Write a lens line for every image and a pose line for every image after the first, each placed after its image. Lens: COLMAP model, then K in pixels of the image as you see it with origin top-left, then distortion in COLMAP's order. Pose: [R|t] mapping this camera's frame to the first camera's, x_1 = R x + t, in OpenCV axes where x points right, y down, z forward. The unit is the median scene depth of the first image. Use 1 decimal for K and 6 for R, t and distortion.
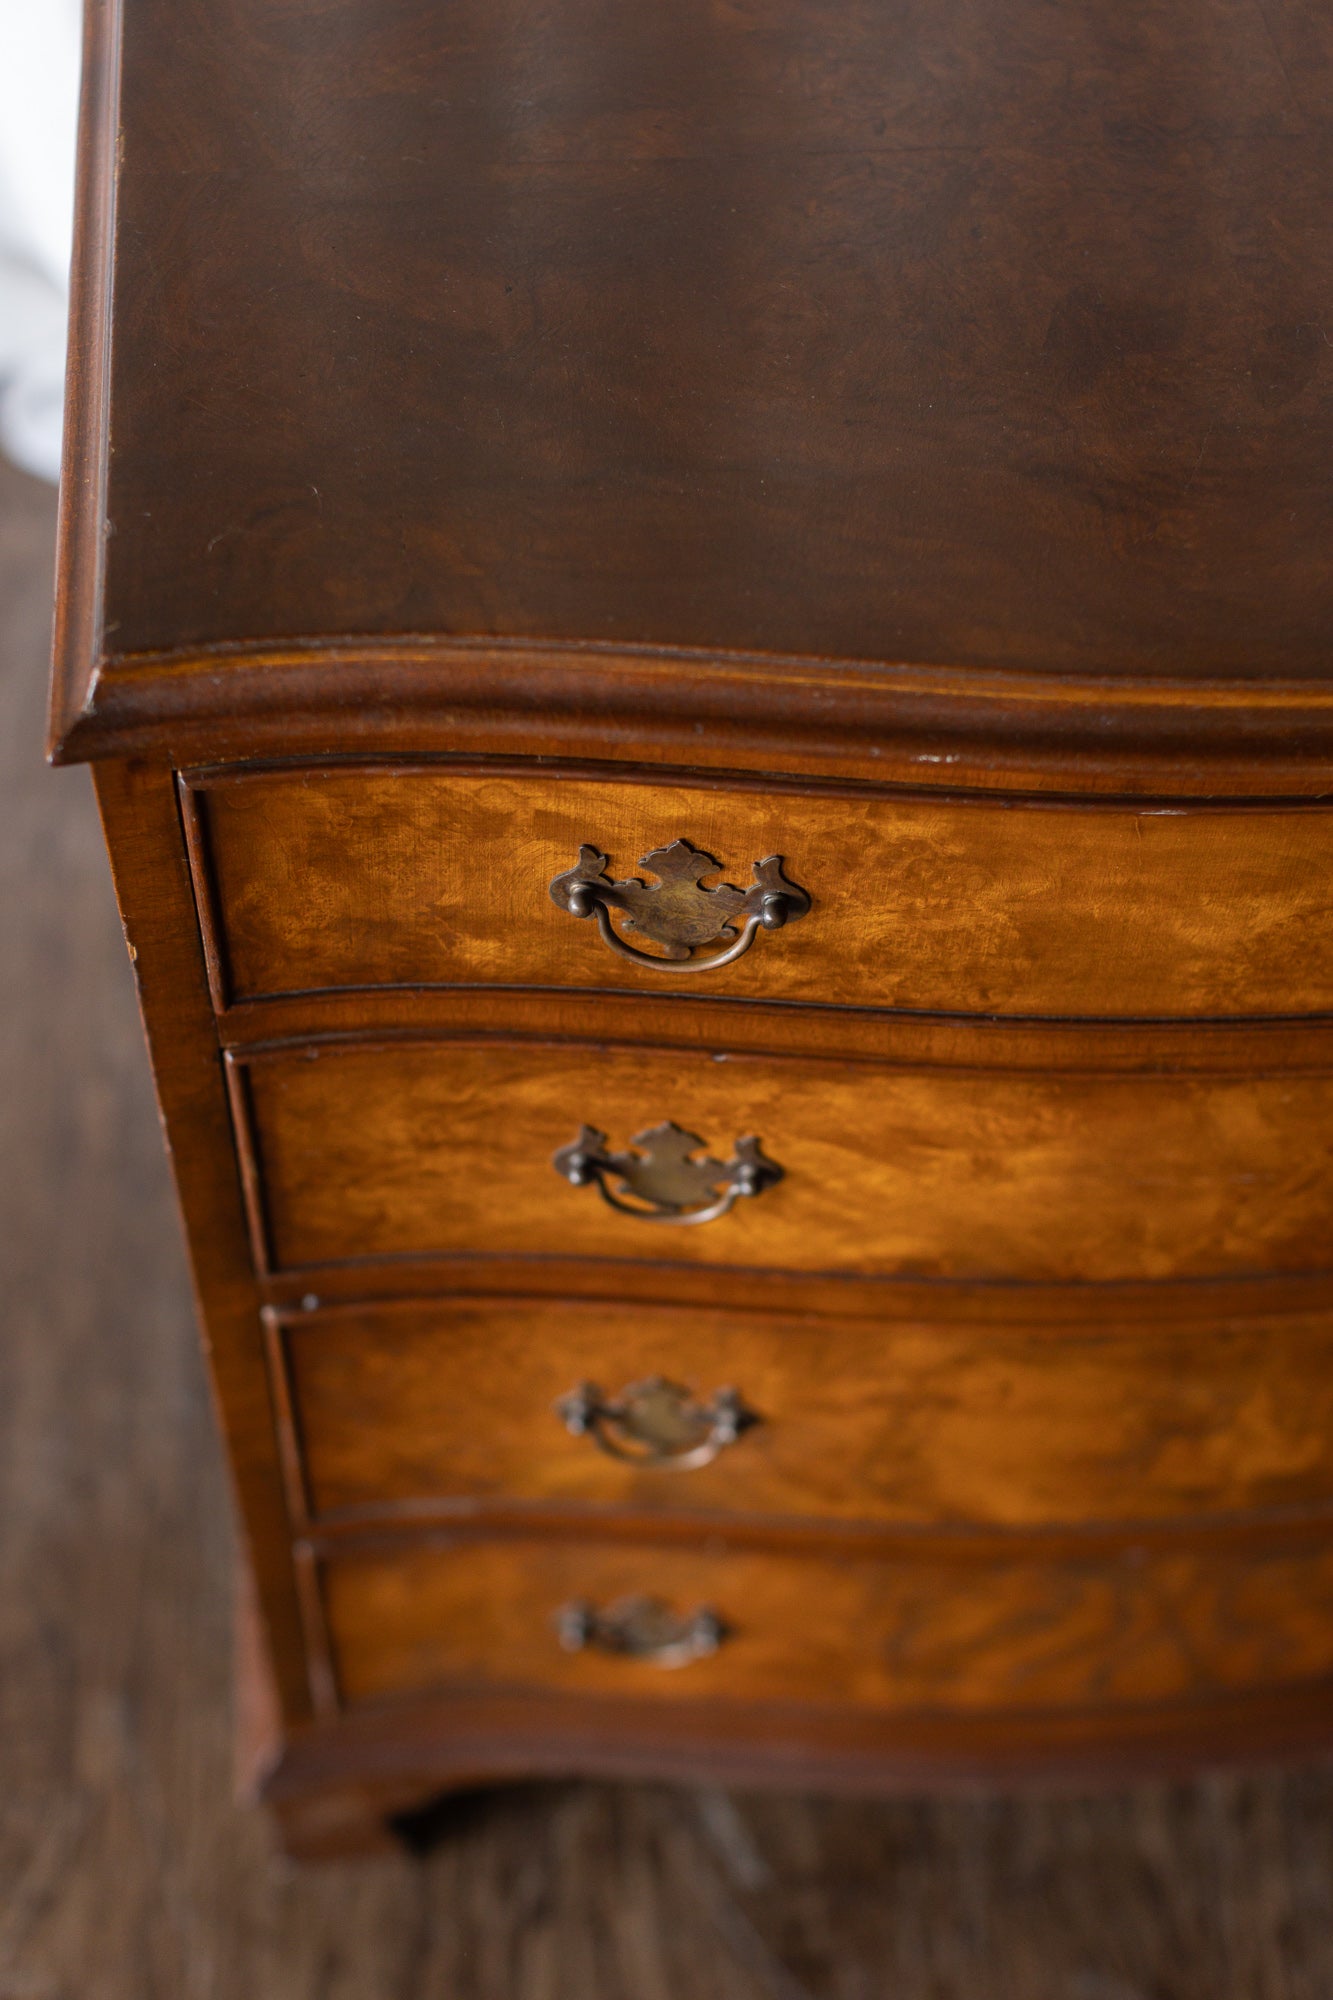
lens RADIAL K [[2887.7, 0, 661.8], [0, 2887.7, 921.5], [0, 0, 1]] dist [0.004645, 0.000000]
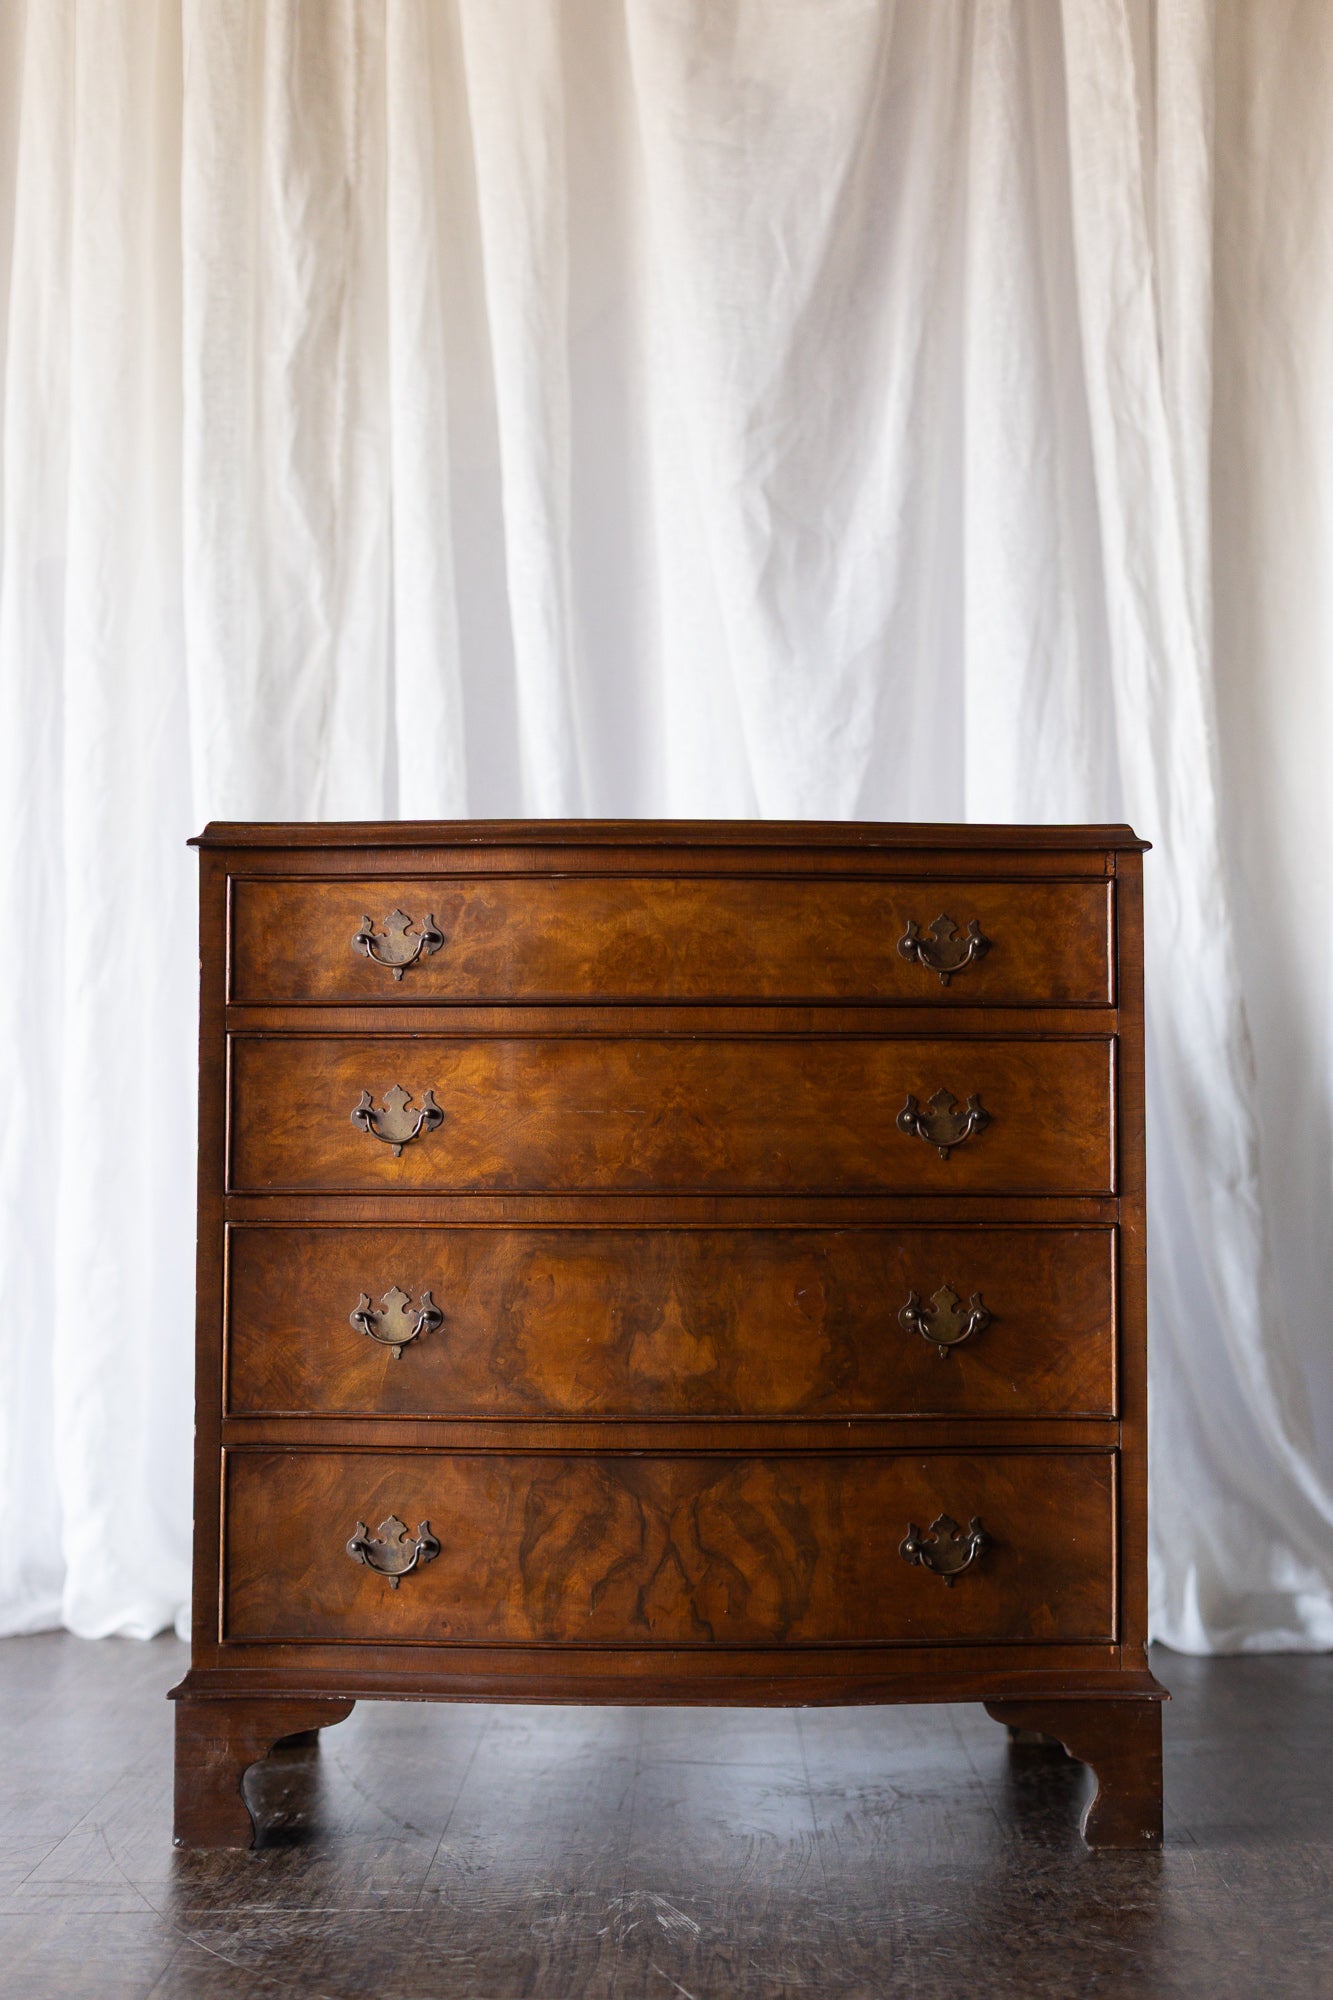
lens RADIAL K [[2887.7, 0, 662.0], [0, 2887.7, 994.6], [0, 0, 1]] dist [0.004645, 0.000000]
pose [[0.995461, -0.027081, -0.091240, 0.499115], [-0.058359, 0.583605, -0.809938, 2.204854], [0.075182, 0.811586, 0.579376, -0.534342]]
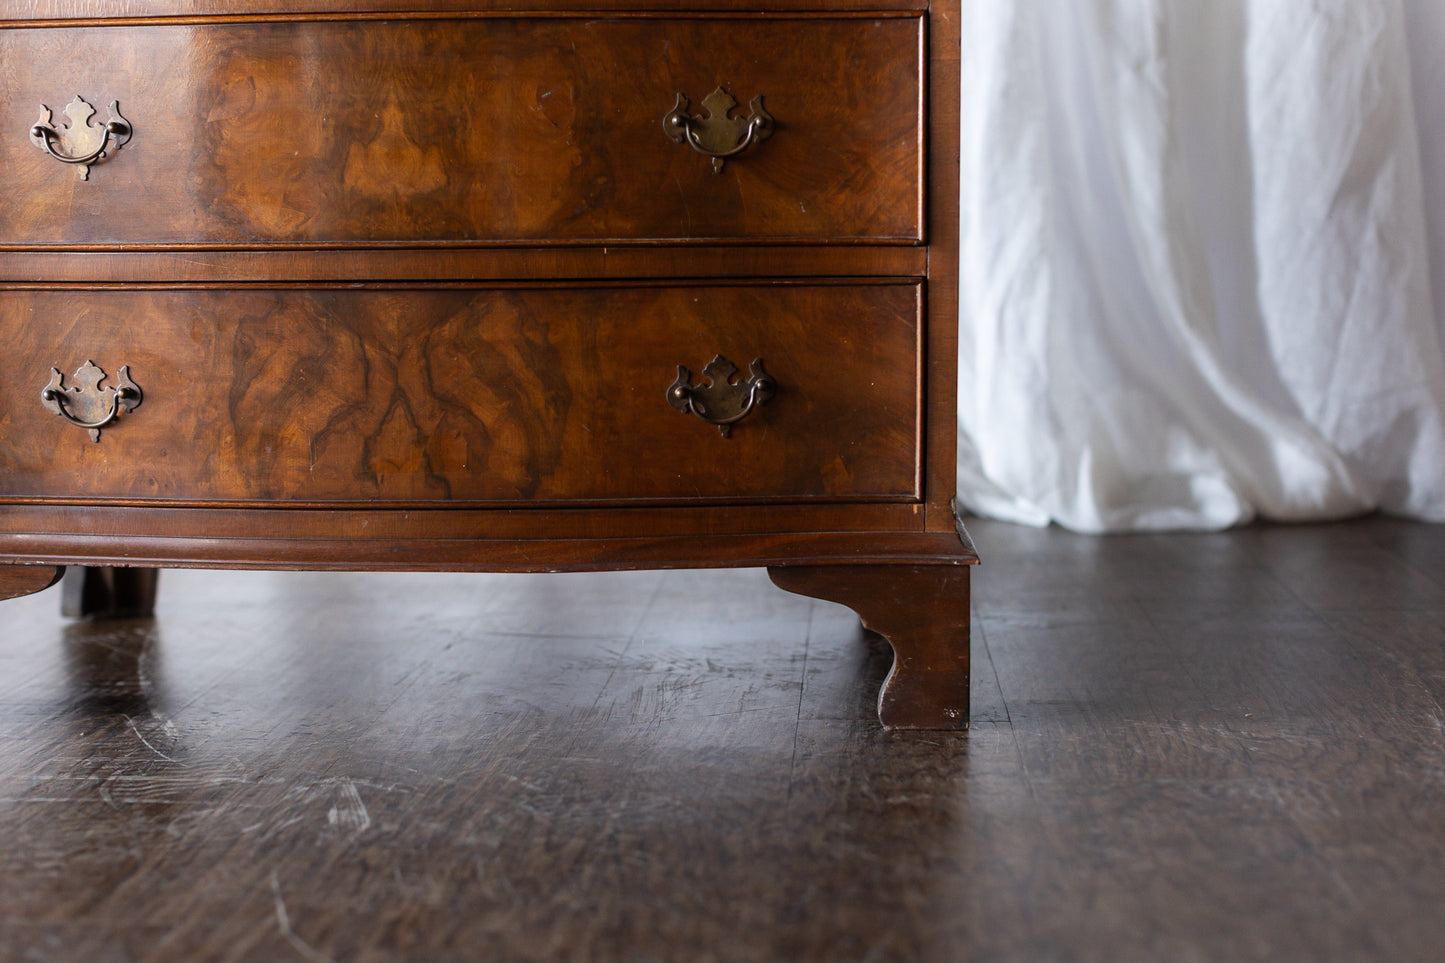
lens RADIAL K [[2086.4, 0, 712.3], [0, 2086.4, 473.7], [0, 0, 1]] dist [0.004645, 0.000000]
pose [[0.988770, -0.013200, -0.148859, 0.744368], [-0.093707, 0.721179, -0.686381, 1.512246], [0.116414, 0.692623, 0.711844, 0.309530]]
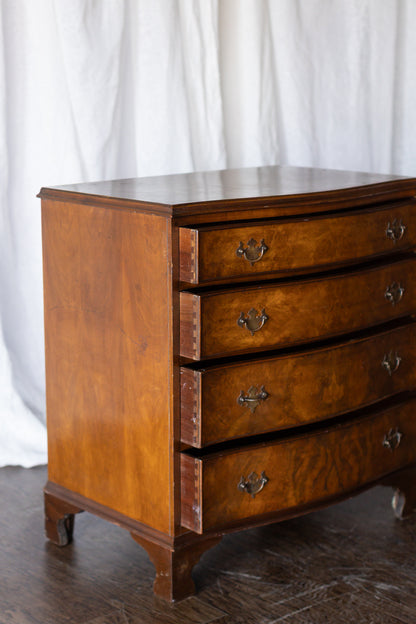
lens RADIAL K [[1378.3, 0, 203.5], [0, 1378.3, 313.0], [0, 0, 1]] dist [-0.105988, 0.000000]
pose [[0.804539, -0.146399, 0.575572, -1.948029], [0.481478, 0.728169, -0.487801, 1.604098], [-0.347701, 0.669580, 0.656328, -0.985003]]
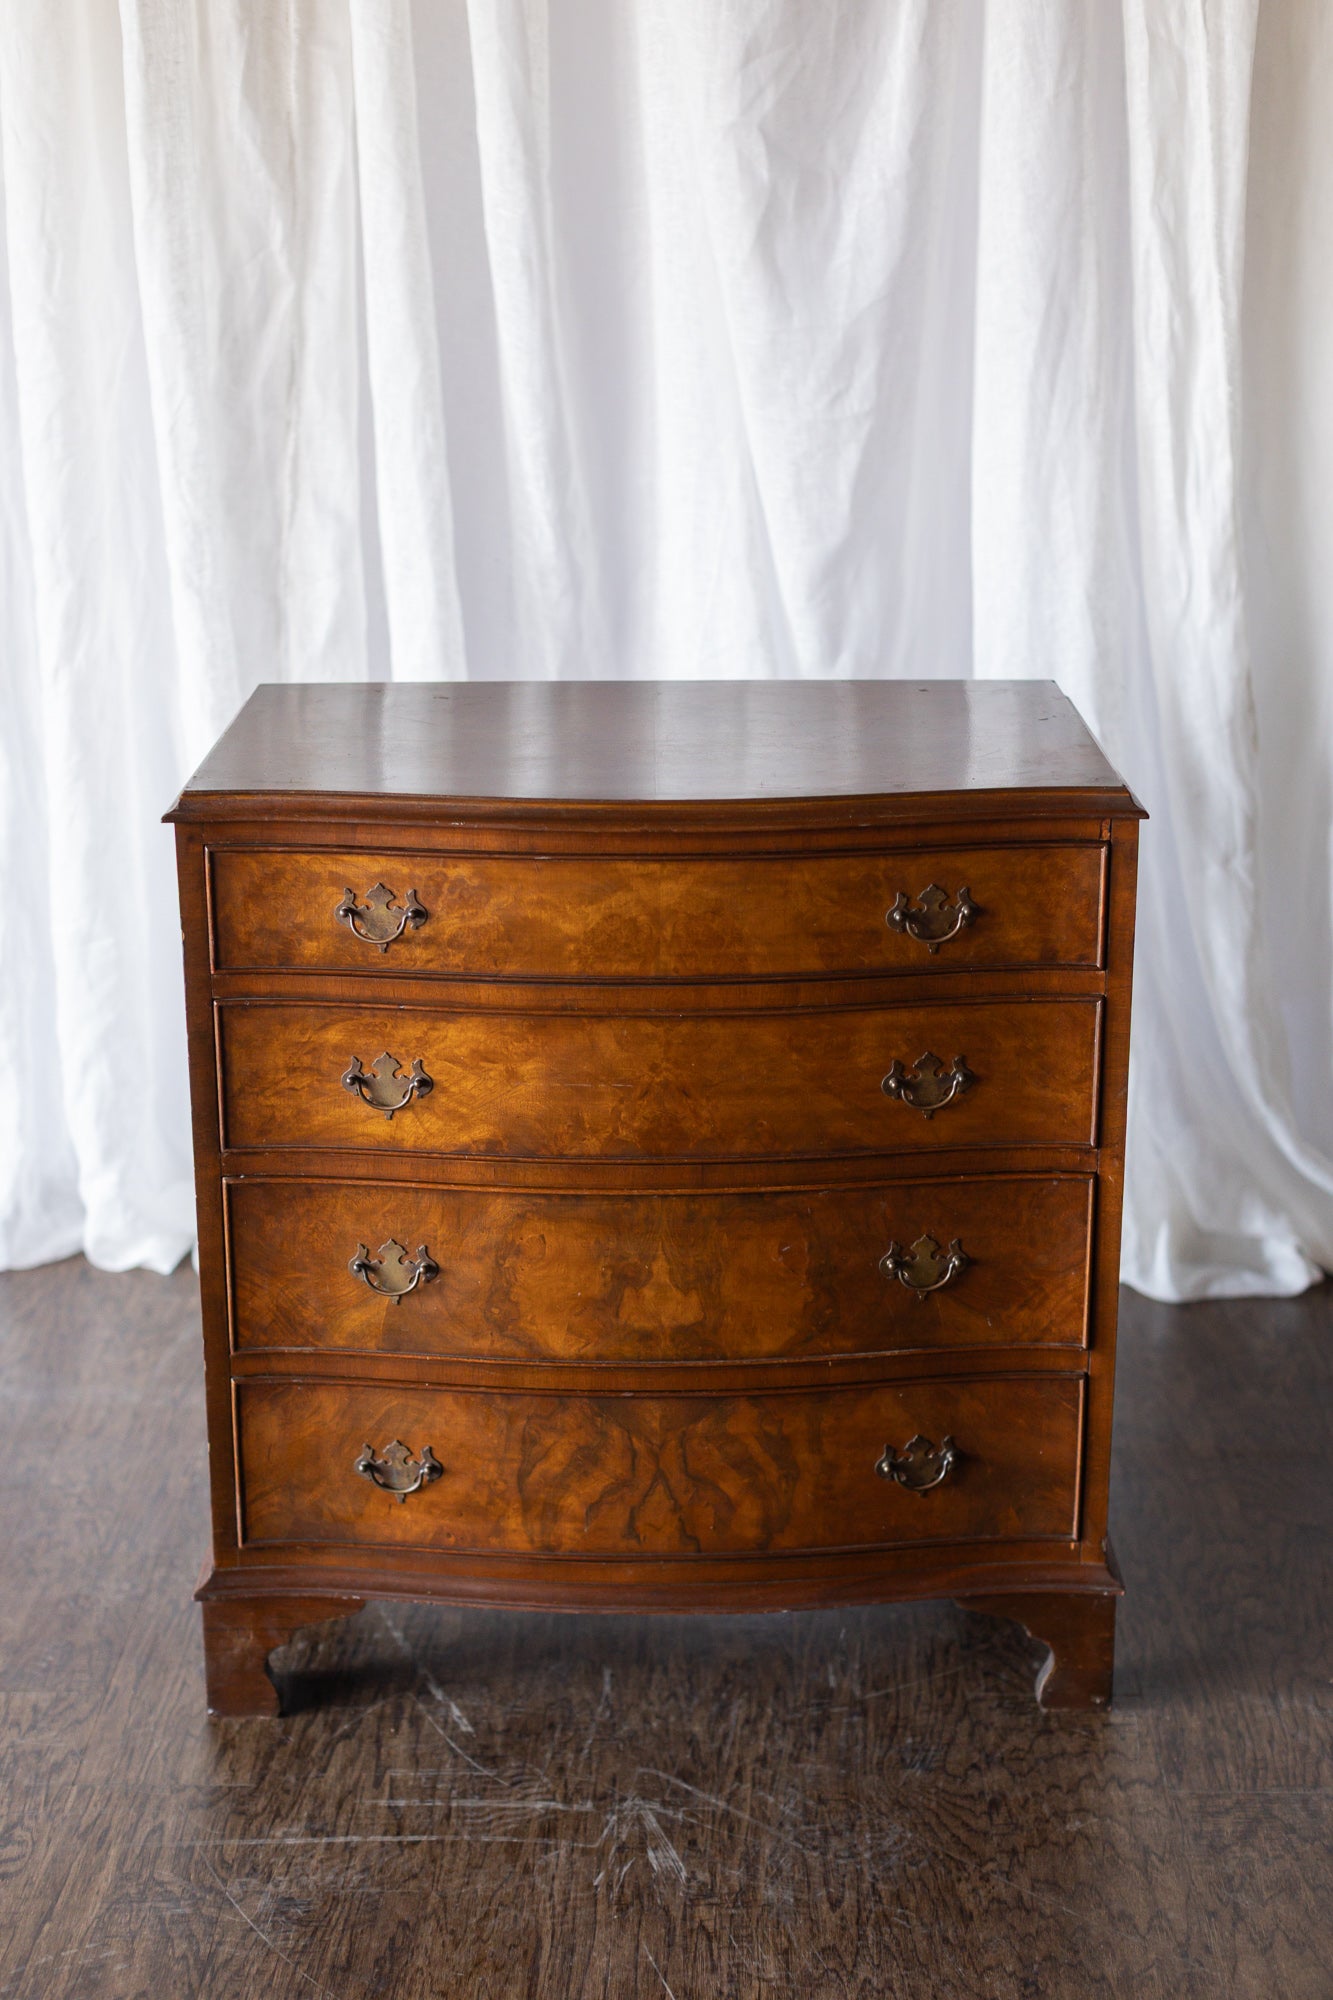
lens RADIAL K [[2887.7, 0, 661.8], [0, 2887.7, 1002.3], [0, 0, 1]] dist [0.004645, 0.000000]
pose [[0.995071, 0.001468, -0.099151, 0.531472], [-0.056968, 0.826886, -0.559476, 1.544117], [0.081166, 0.562367, 0.822894, -1.160008]]
